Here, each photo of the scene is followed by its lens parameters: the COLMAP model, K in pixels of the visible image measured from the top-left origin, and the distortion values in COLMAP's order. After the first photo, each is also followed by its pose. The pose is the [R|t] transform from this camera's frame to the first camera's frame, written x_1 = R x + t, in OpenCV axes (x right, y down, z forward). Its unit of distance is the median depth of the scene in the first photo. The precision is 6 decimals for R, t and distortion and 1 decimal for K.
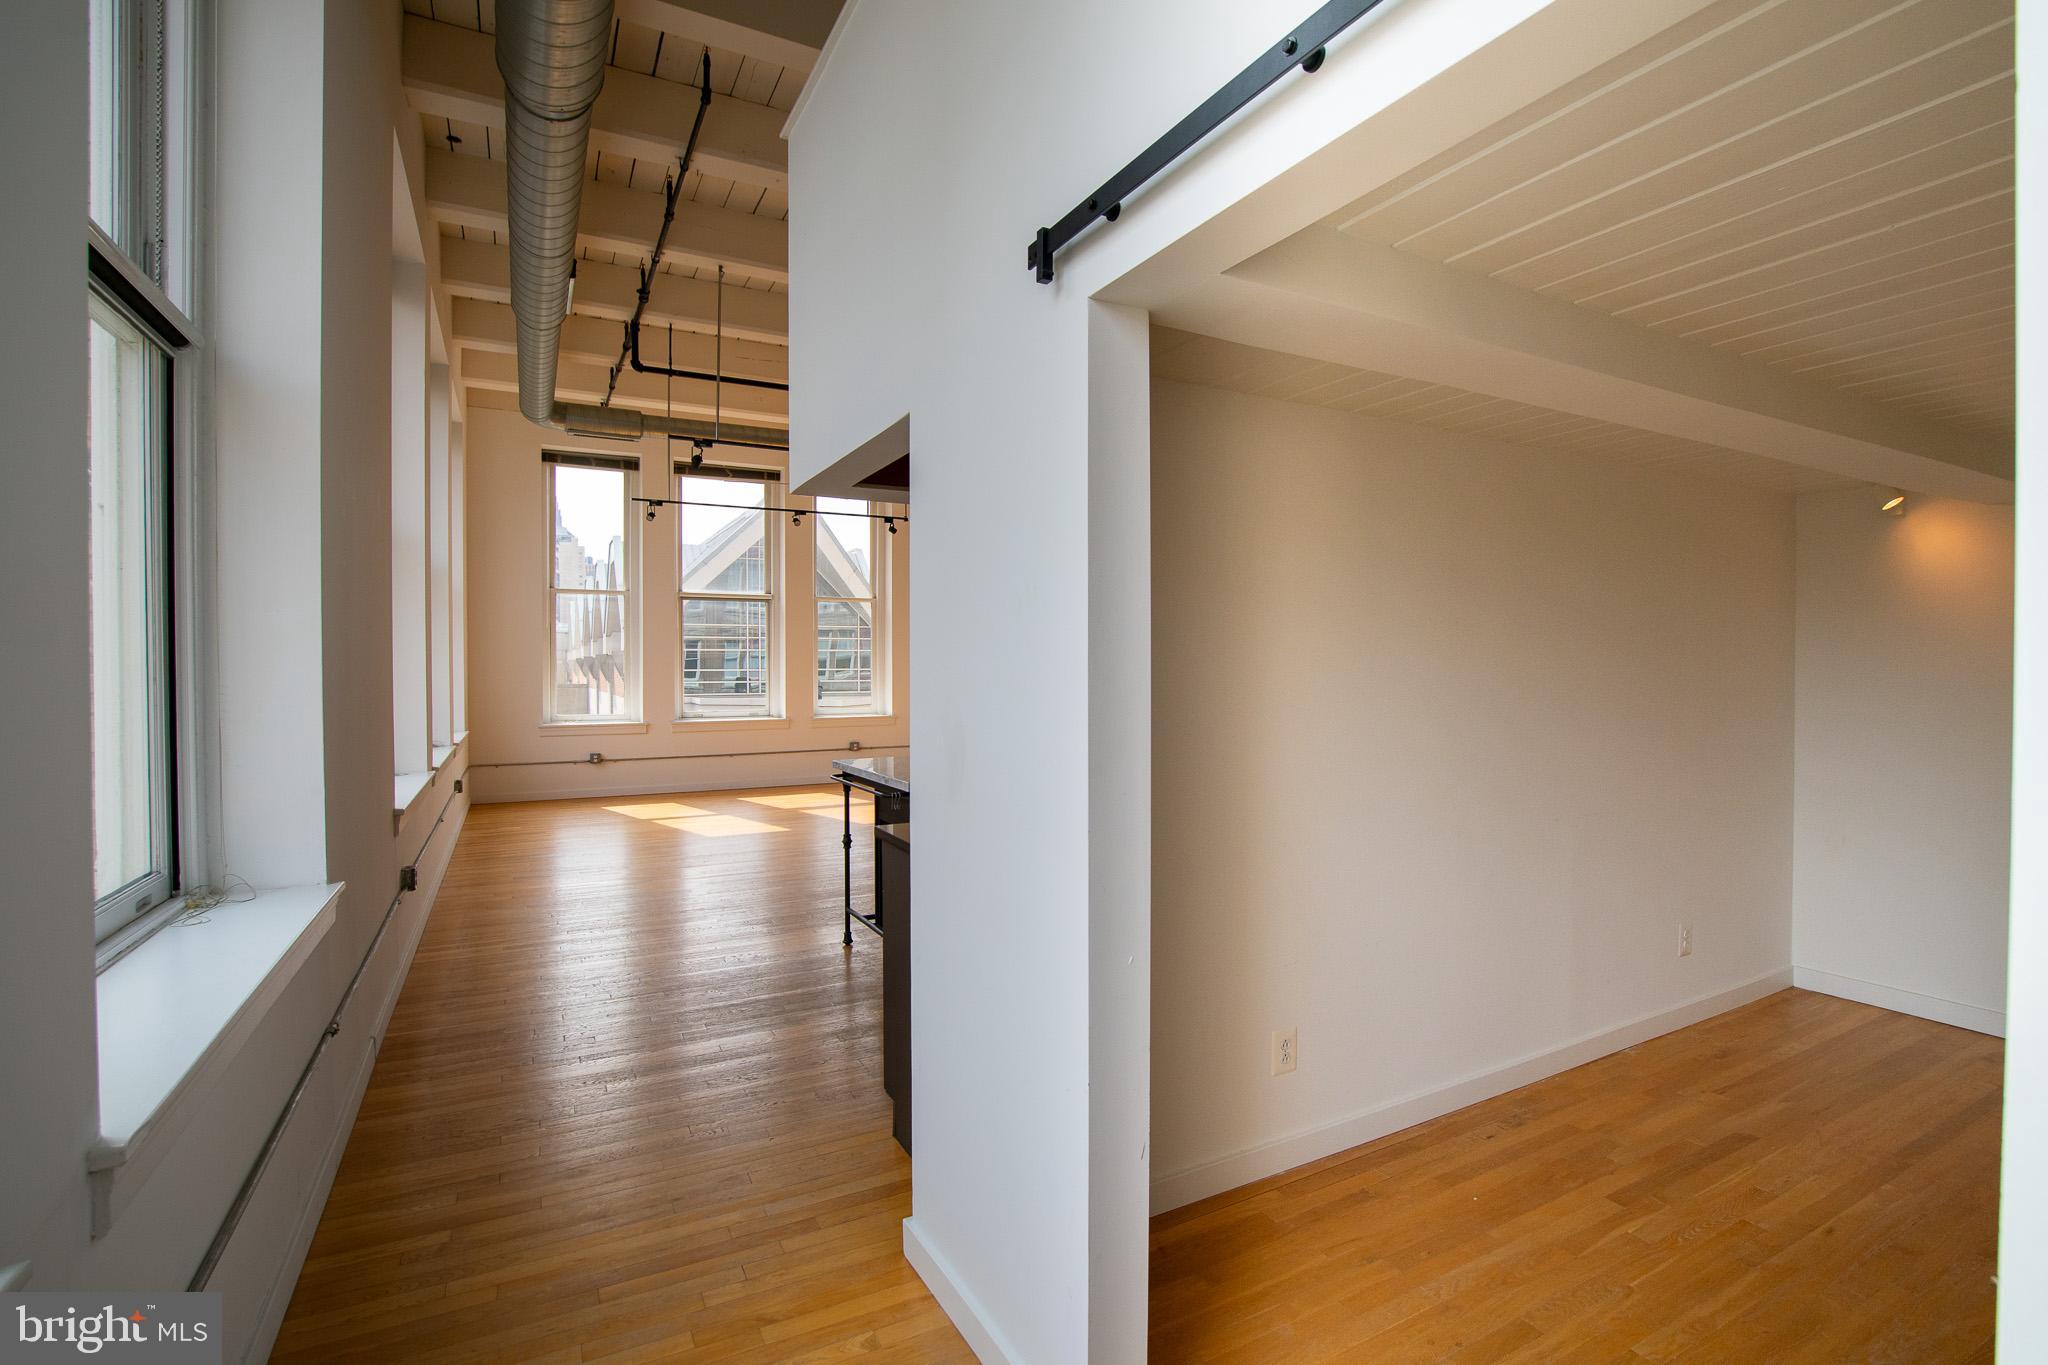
lens RADIAL K [[912.5, 0, 1017.0], [0, 912.5, 681.1], [0, 0, 1]] dist [-0.034670, 0.006966]
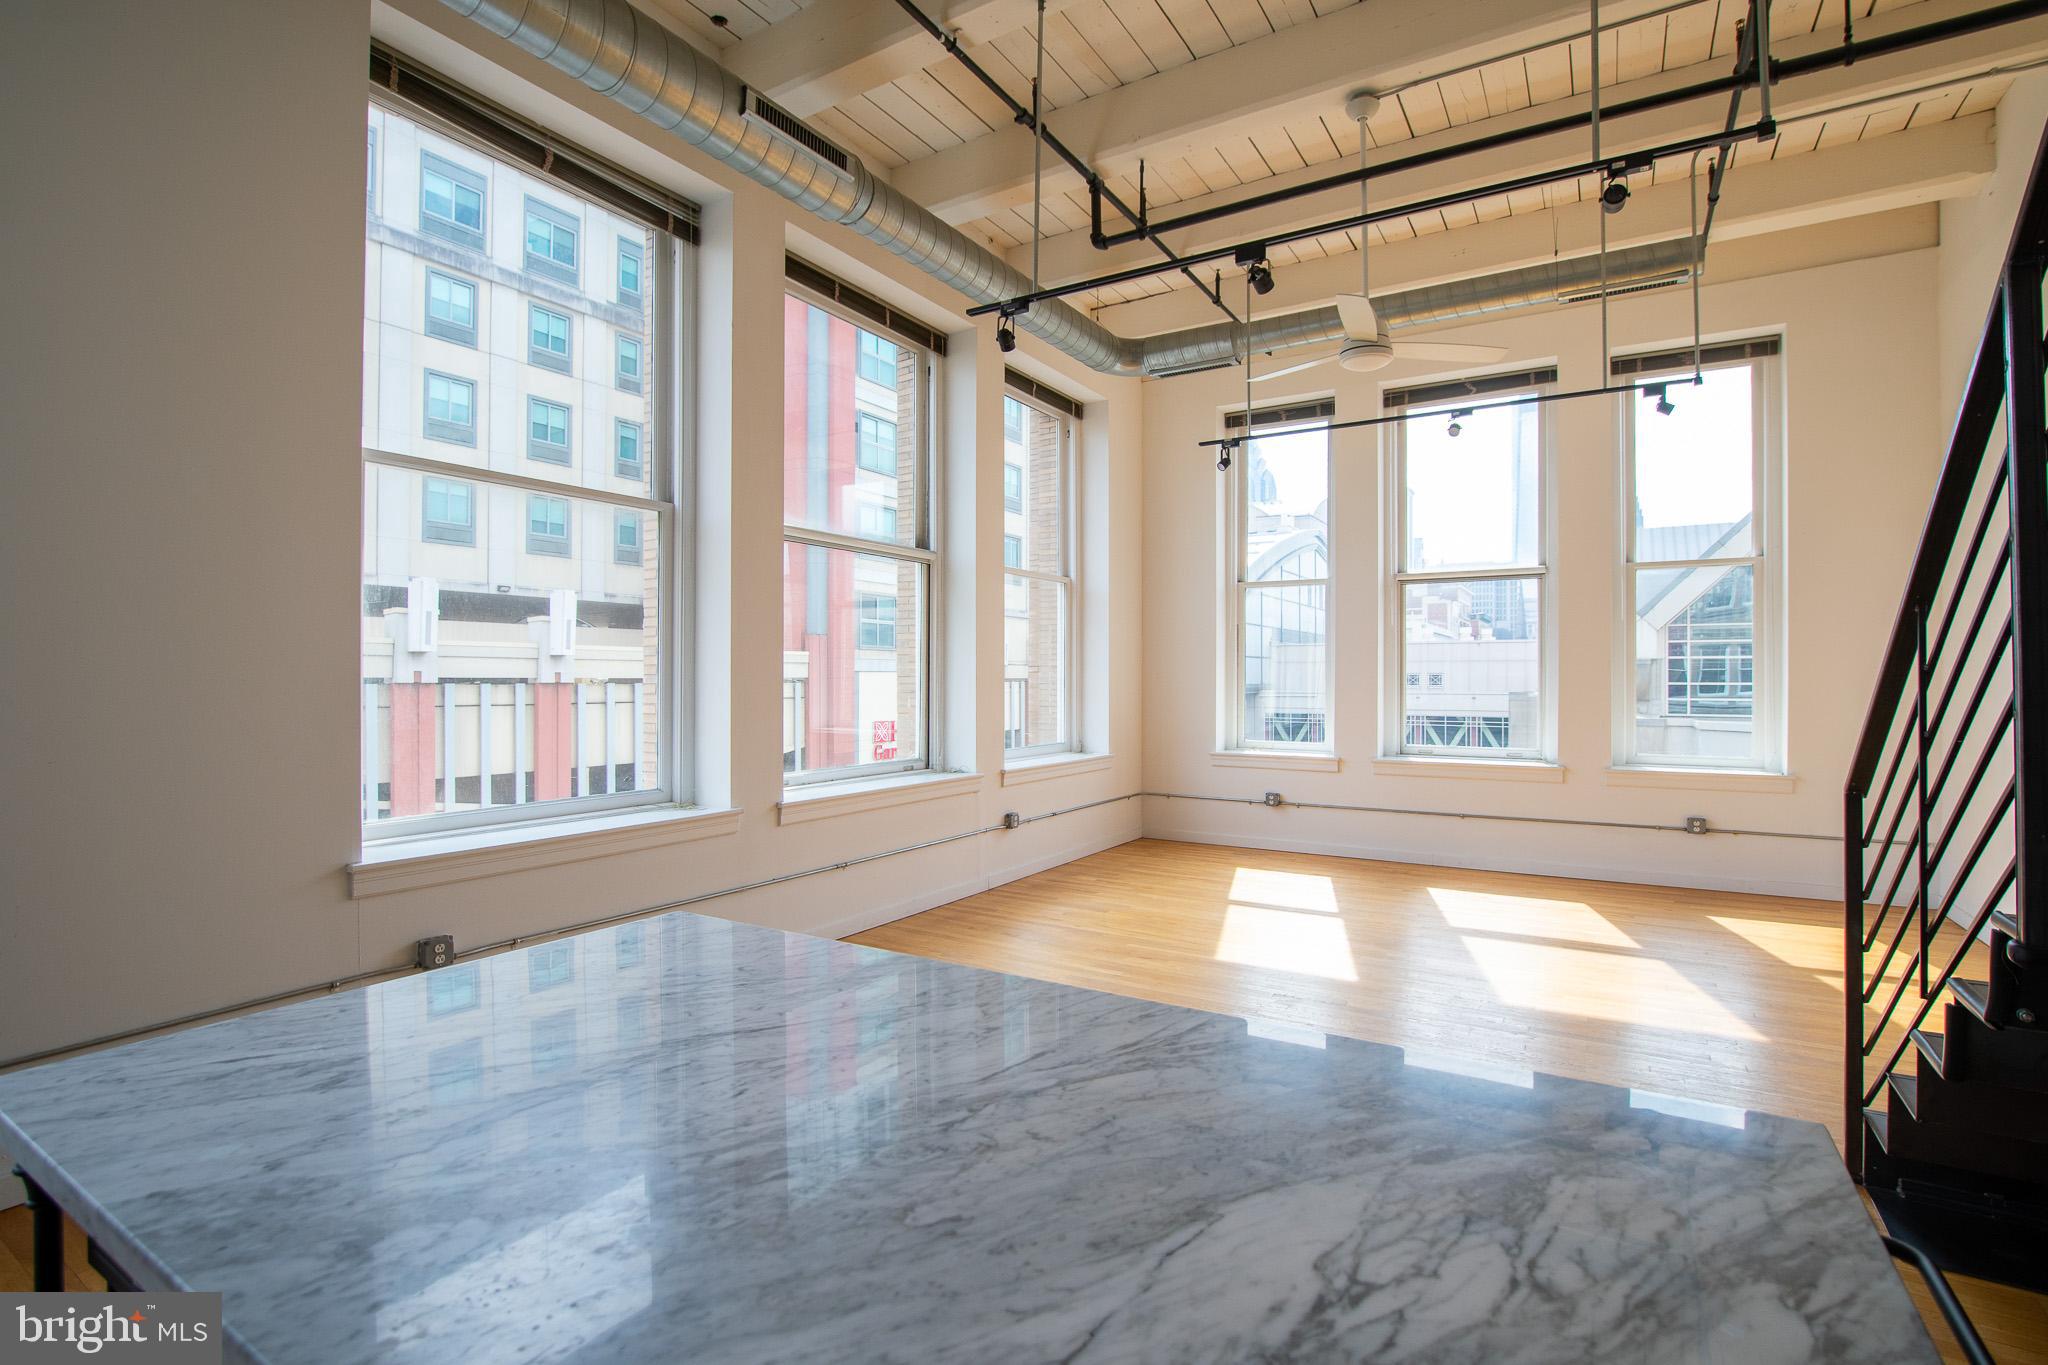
lens RADIAL K [[912.5, 0, 1028.9], [0, 912.5, 687.6], [0, 0, 1]] dist [-0.034670, 0.006966]
pose [[0.488252, 0.010868, -0.872635, 0.115787], [-0.015532, 0.999872, 0.003762, -0.009995], [0.872565, 0.011717, 0.488358, 0.508556]]
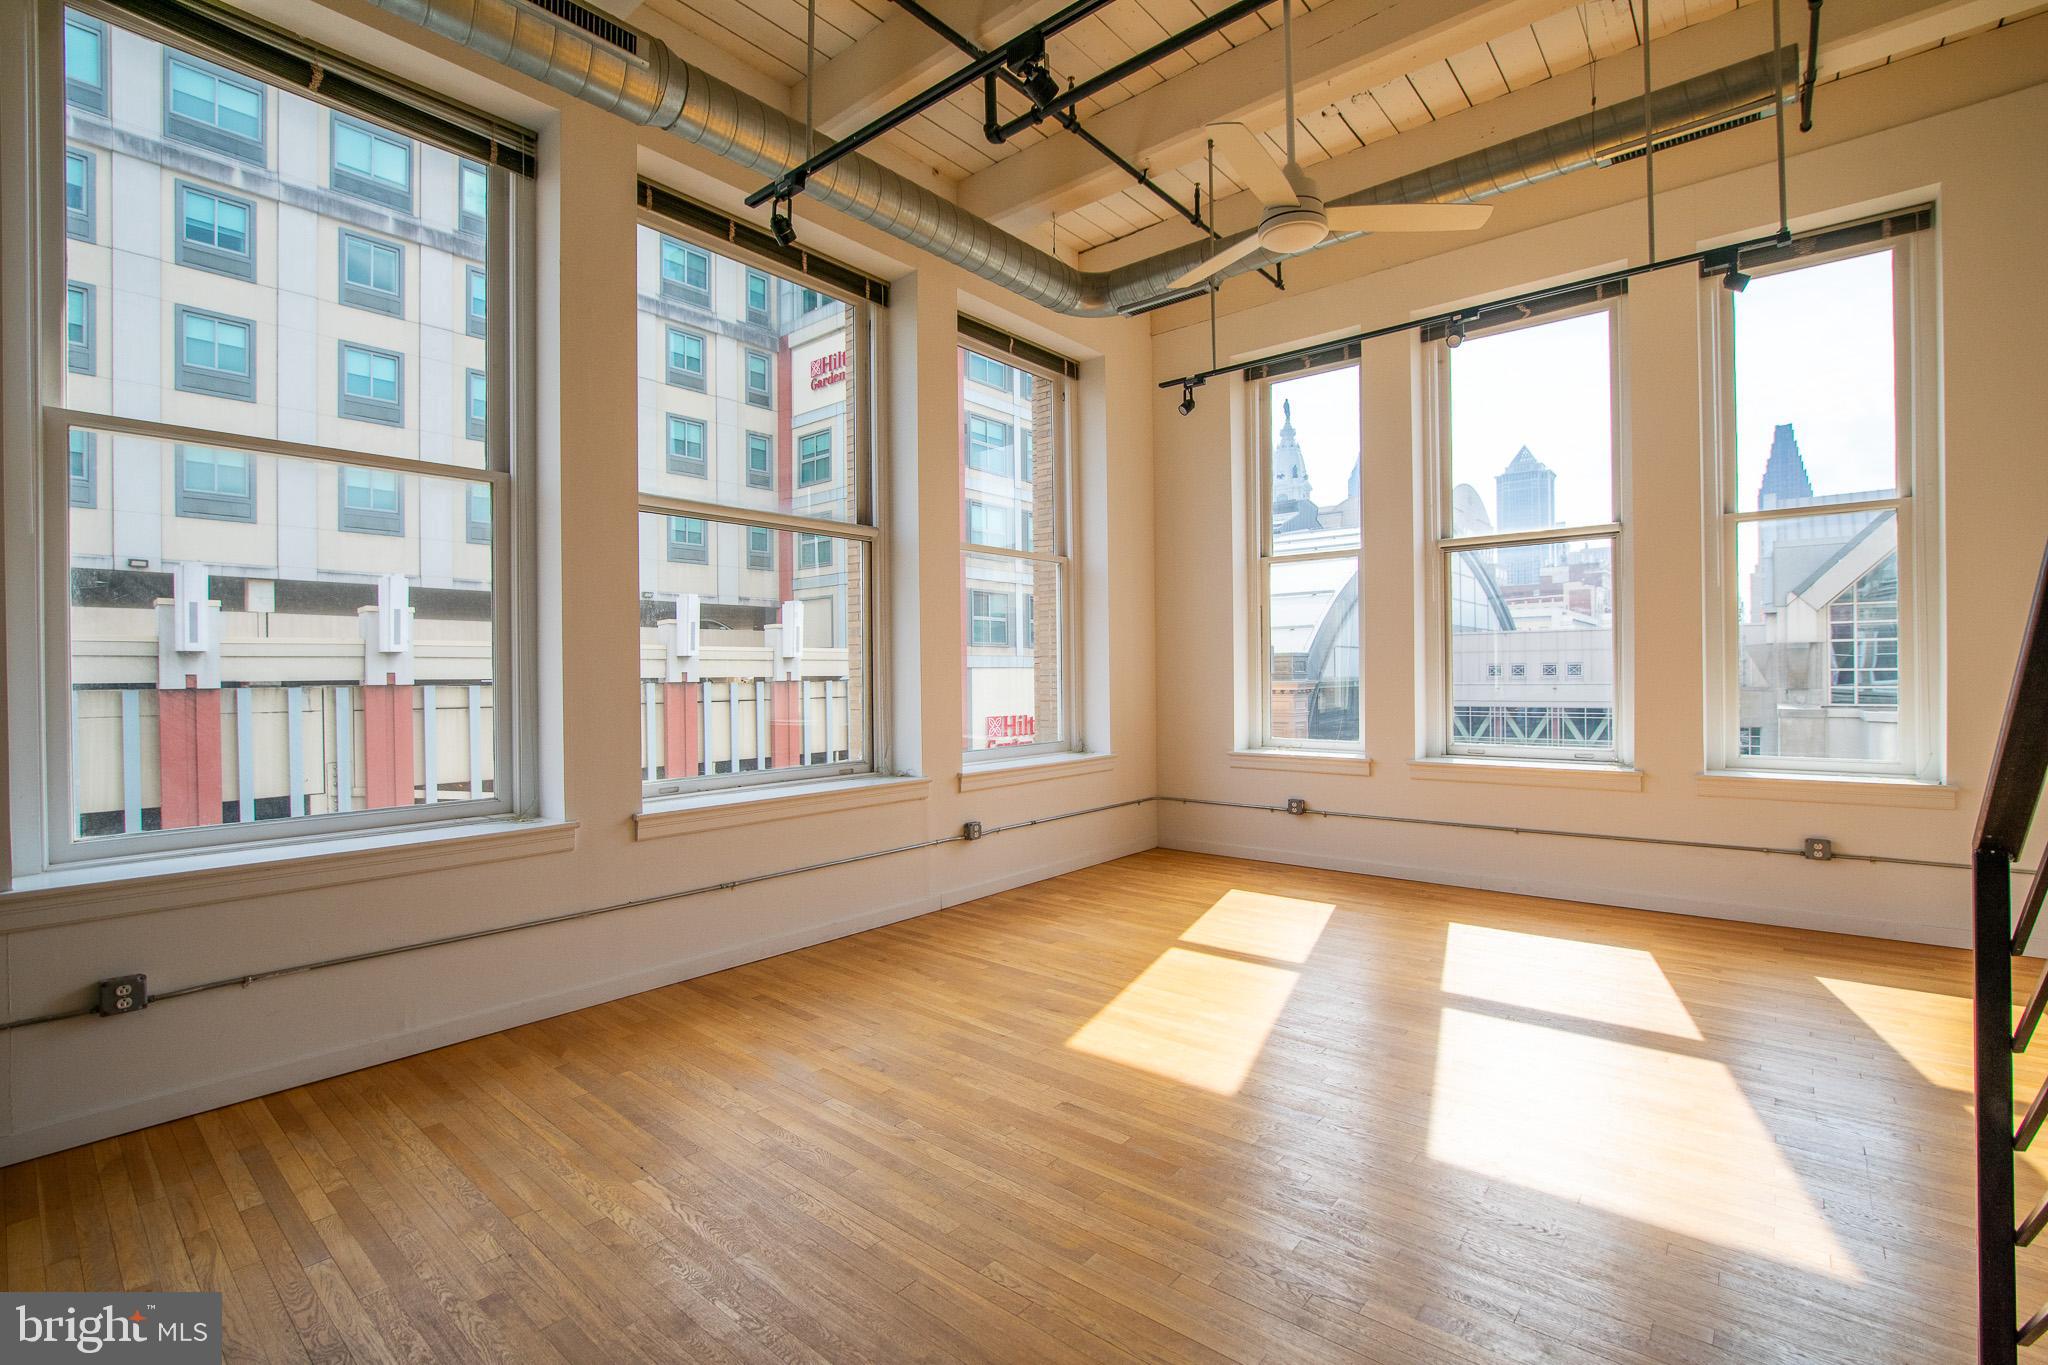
lens RADIAL K [[912.5, 0, 1025.8], [0, 912.5, 679.6], [0, 0, 1]] dist [-0.034670, 0.006966]
pose [[0.370477, 0.001329, -0.928841, 0.081248], [-0.004421, 0.999990, -0.000332, -0.007047], [0.928831, 0.004229, 0.370480, 0.653574]]
